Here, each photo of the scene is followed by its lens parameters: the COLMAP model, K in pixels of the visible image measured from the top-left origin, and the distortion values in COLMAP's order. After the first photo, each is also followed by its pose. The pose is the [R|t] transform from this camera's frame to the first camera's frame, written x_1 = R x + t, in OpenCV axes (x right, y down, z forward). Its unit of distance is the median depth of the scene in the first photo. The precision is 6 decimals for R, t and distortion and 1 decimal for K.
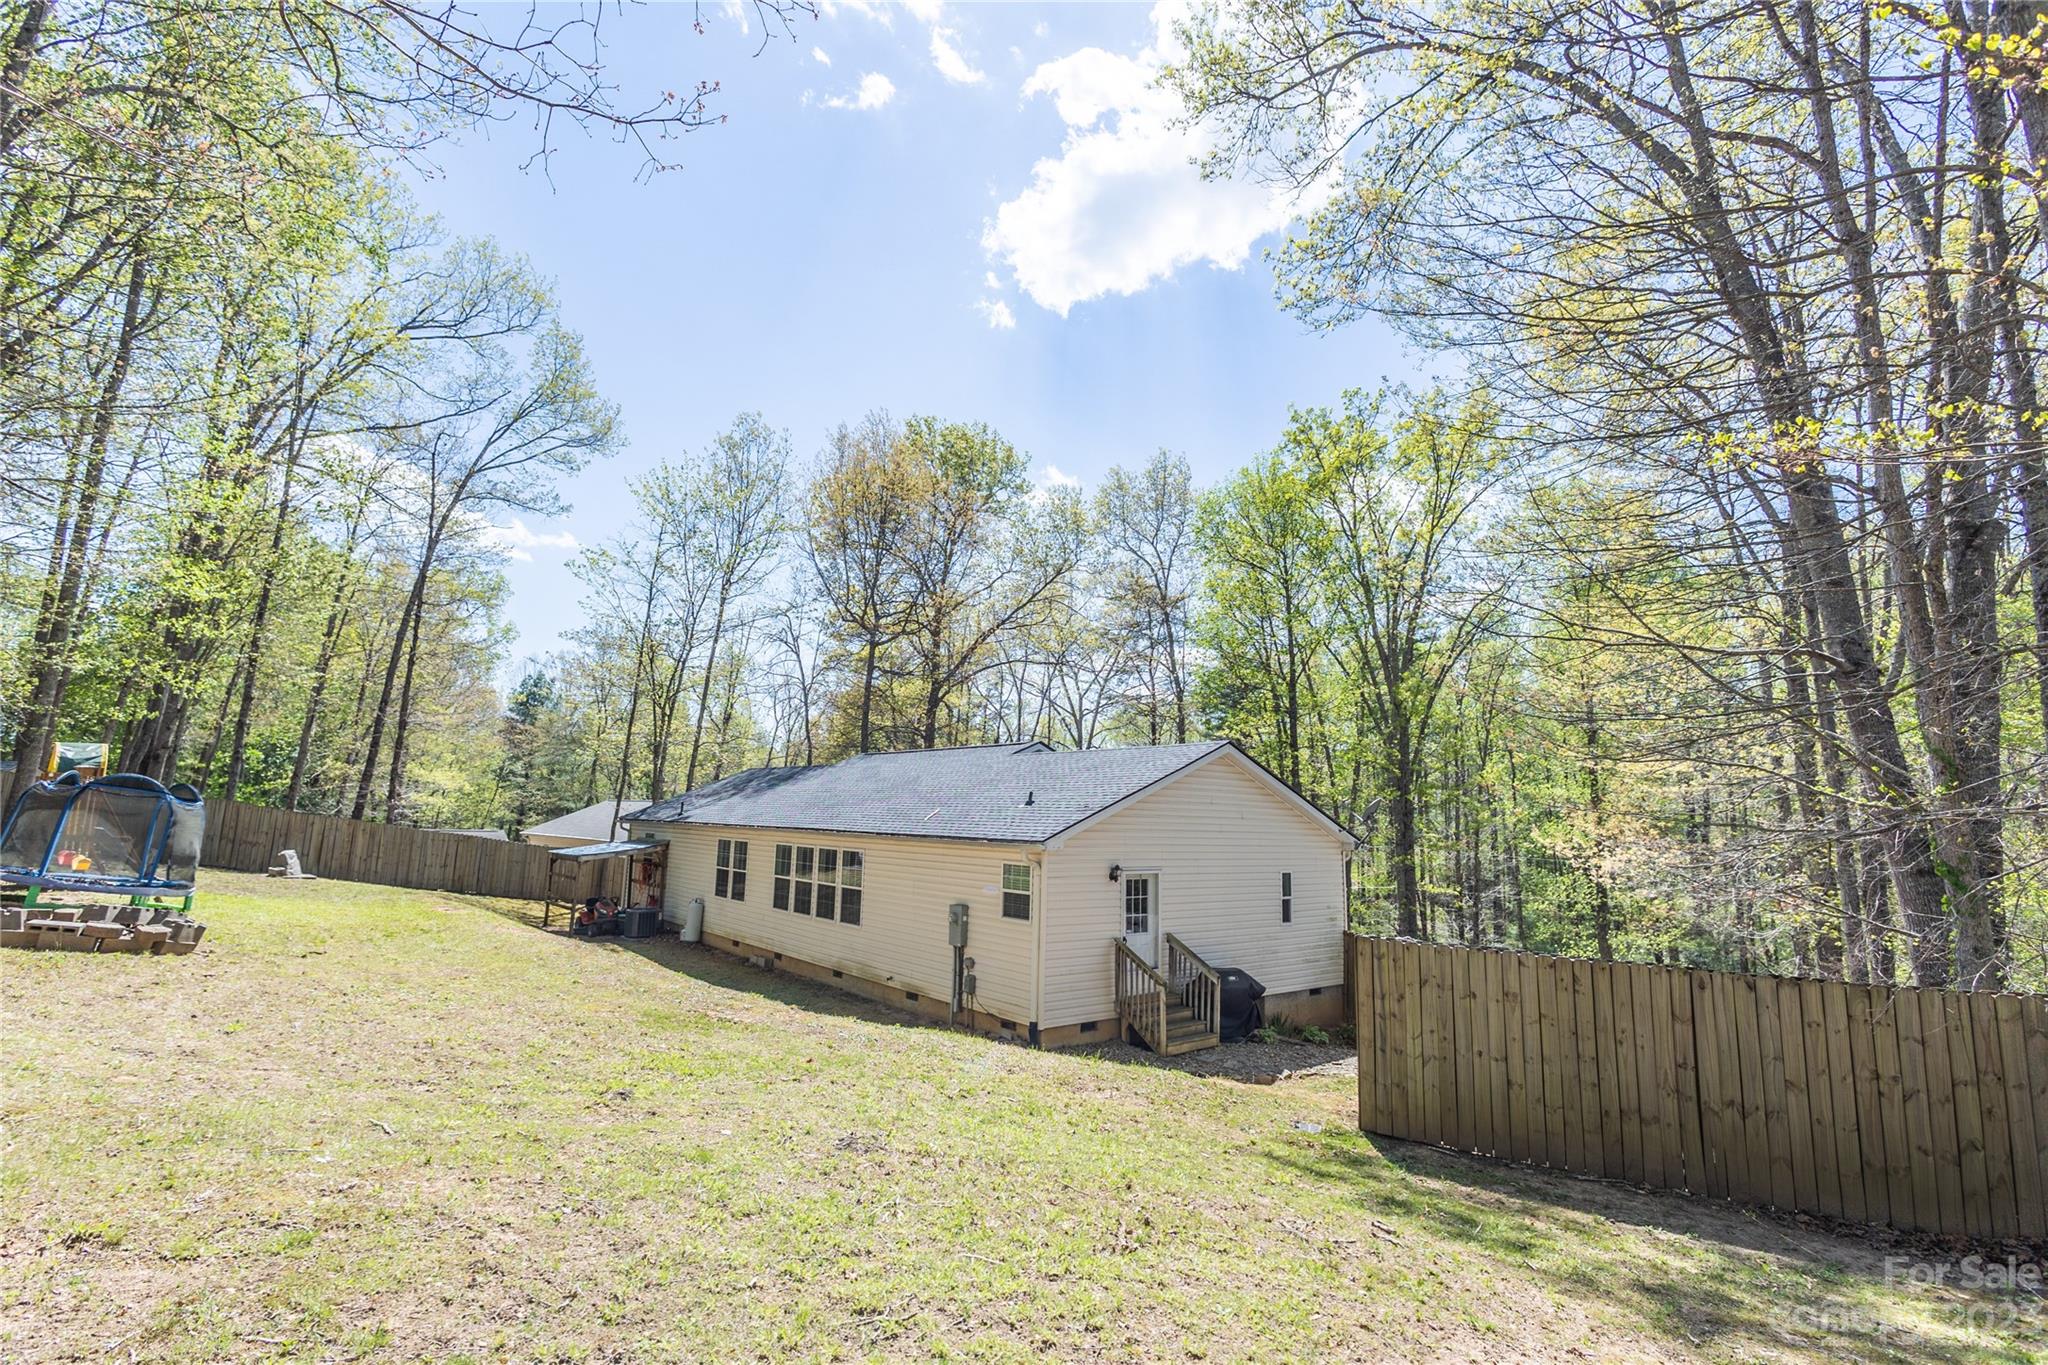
lens RADIAL K [[927.6, 0, 1021.1], [0, 927.6, 668.0], [0, 0, 1]] dist [0.001388, -0.003881]
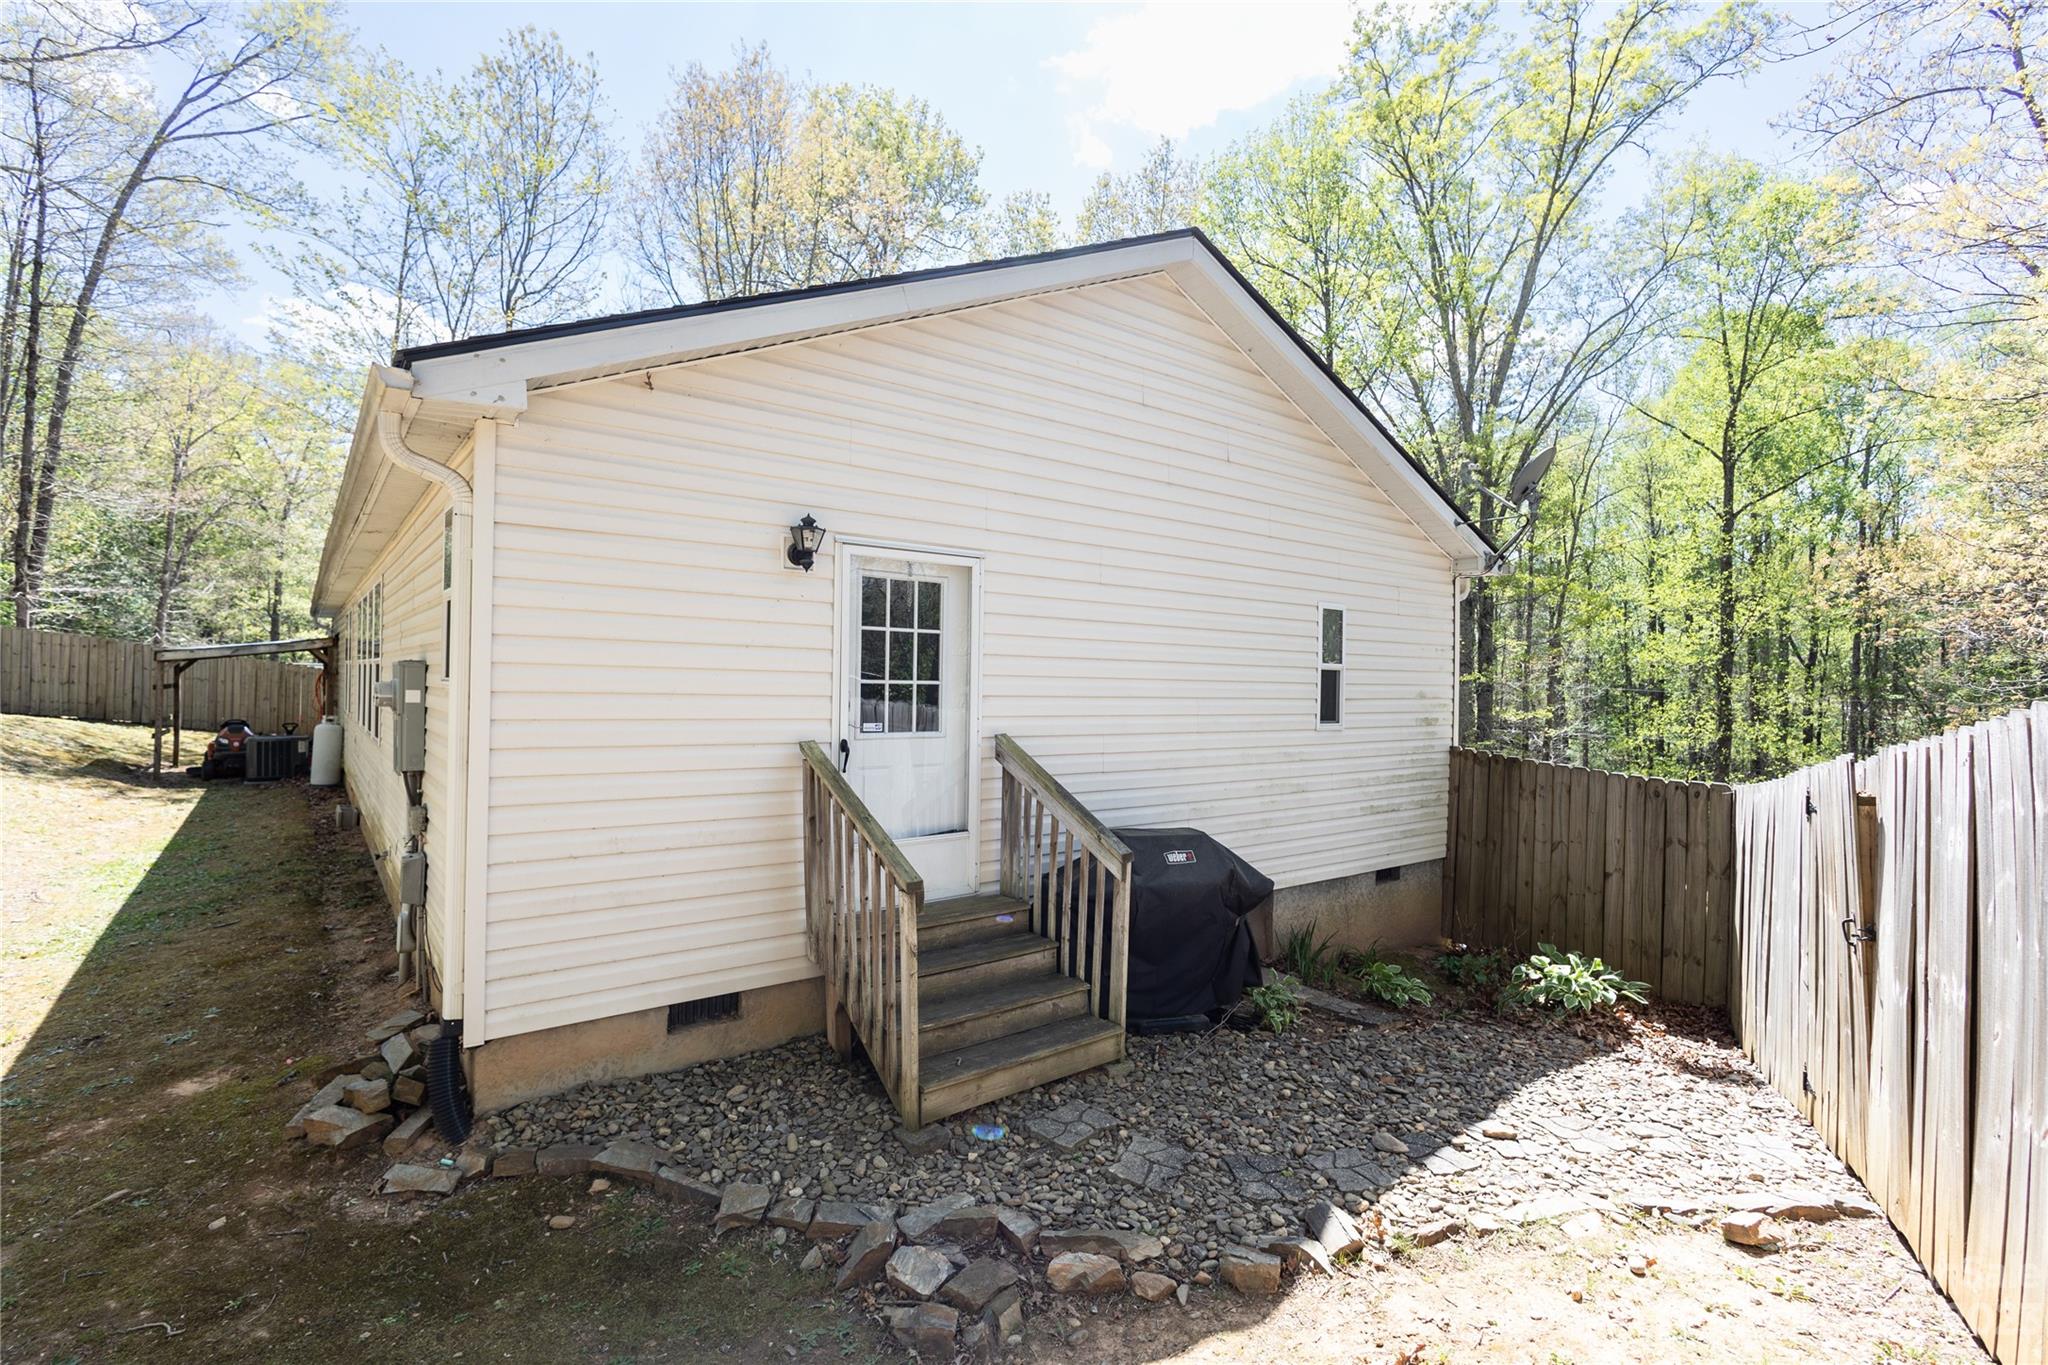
lens RADIAL K [[927.6, 0, 1021.1], [0, 927.6, 668.0], [0, 0, 1]] dist [0.001388, -0.003881]
pose [[0.999529, -0.010254, -0.028919, 0.166845], [0.014479, 0.988596, 0.149895, 0.195200], [0.027053, -0.150243, 0.988279, 0.615092]]
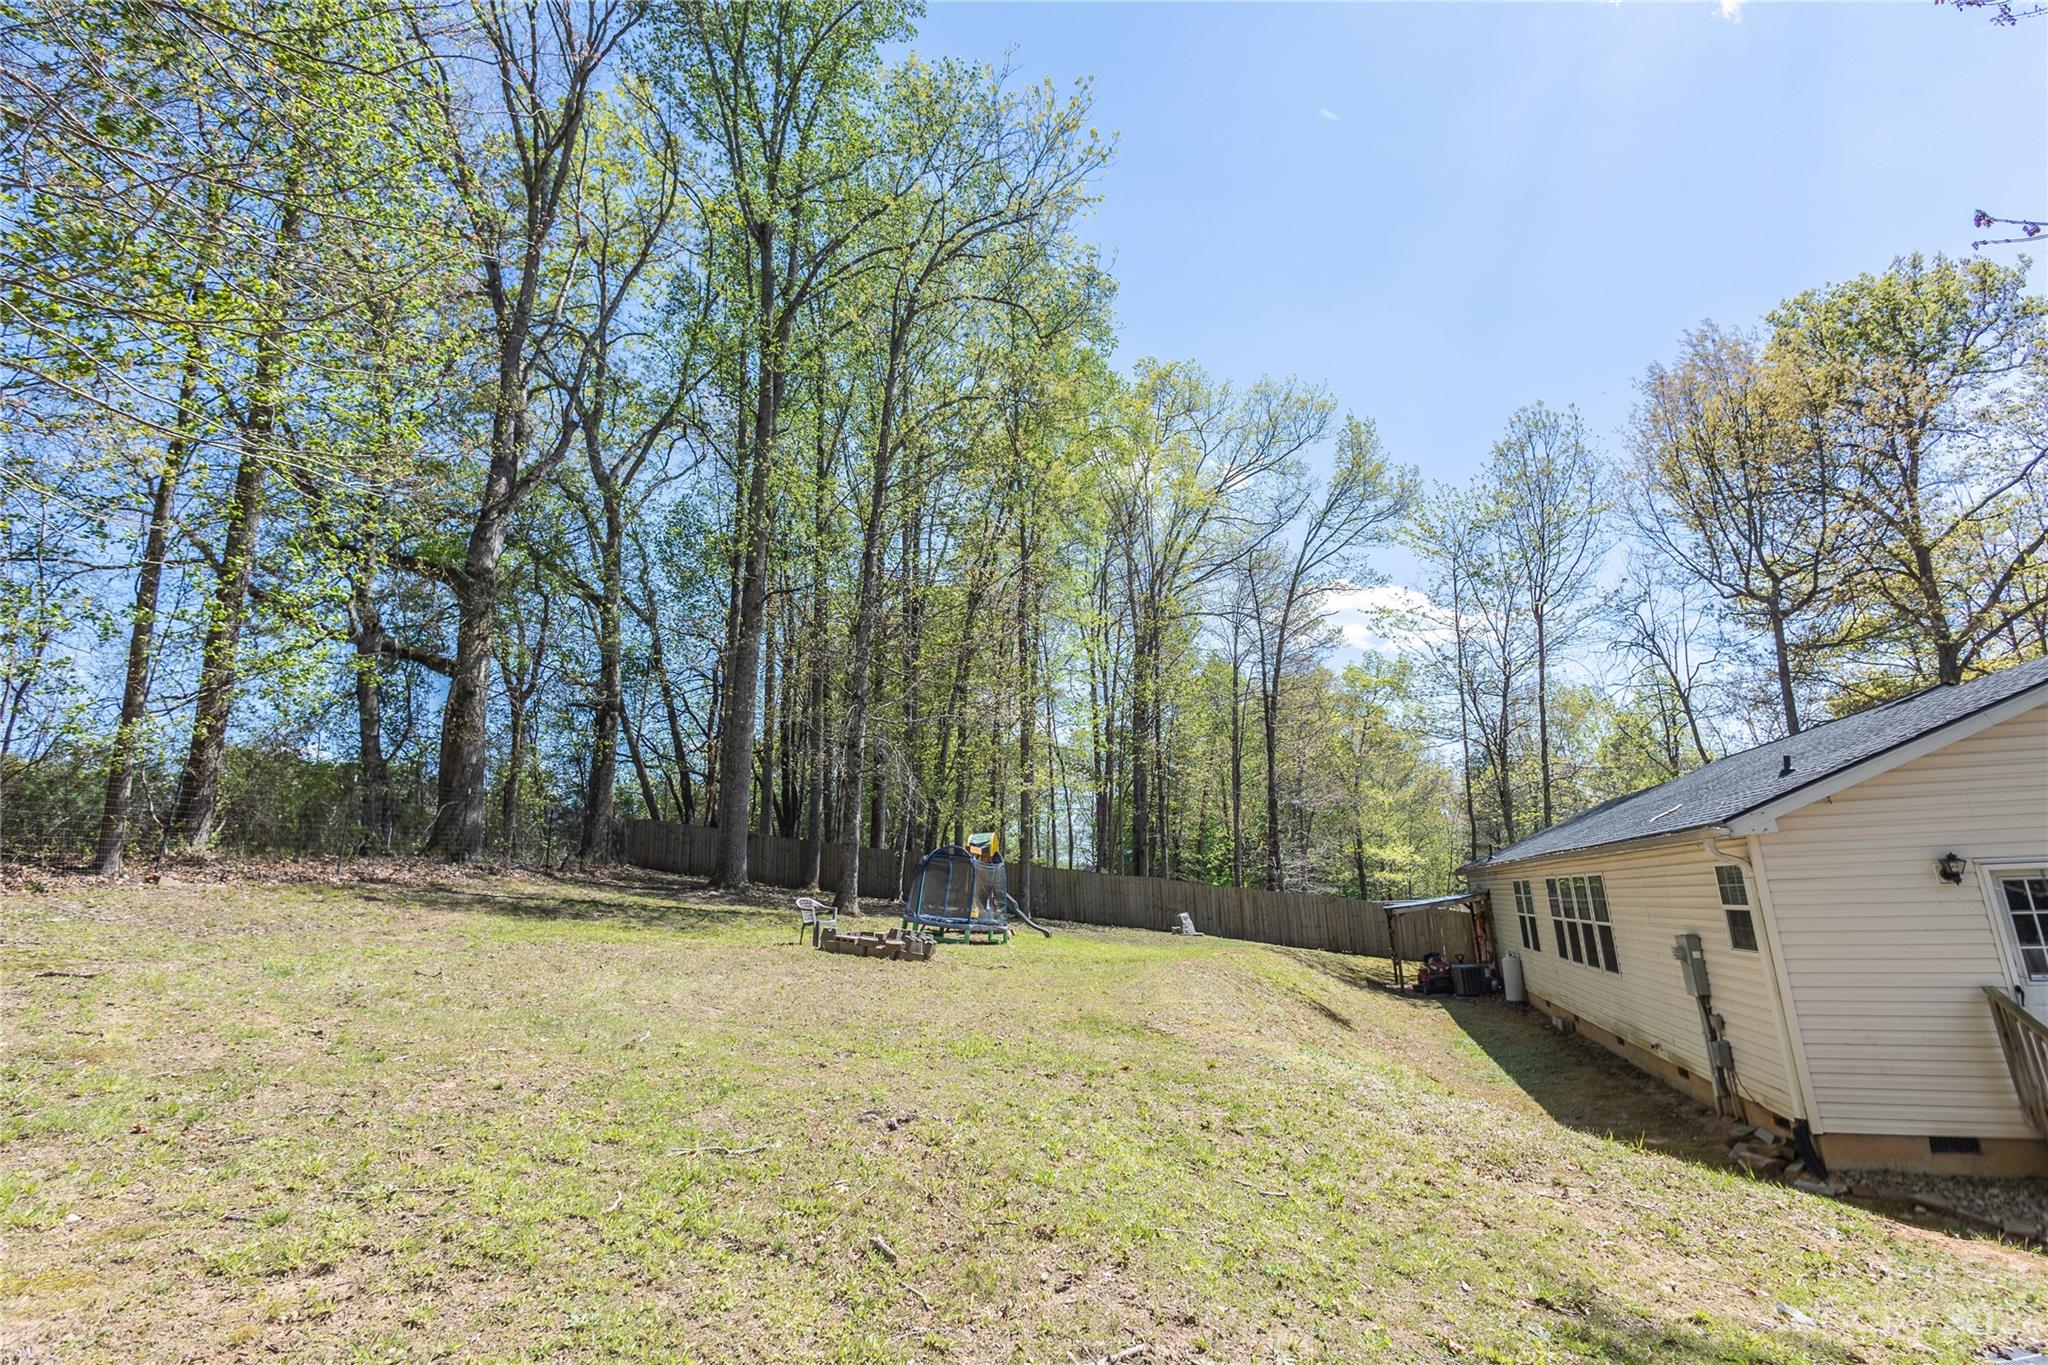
lens RADIAL K [[927.6, 0, 1021.1], [0, 927.6, 668.0], [0, 0, 1]] dist [0.001388, -0.003881]
pose [[0.525680, -0.251966, -0.812511, 0.261486], [0.180704, 0.966405, -0.182778, 0.095424], [0.831268, -0.050741, 0.553551, 0.212117]]
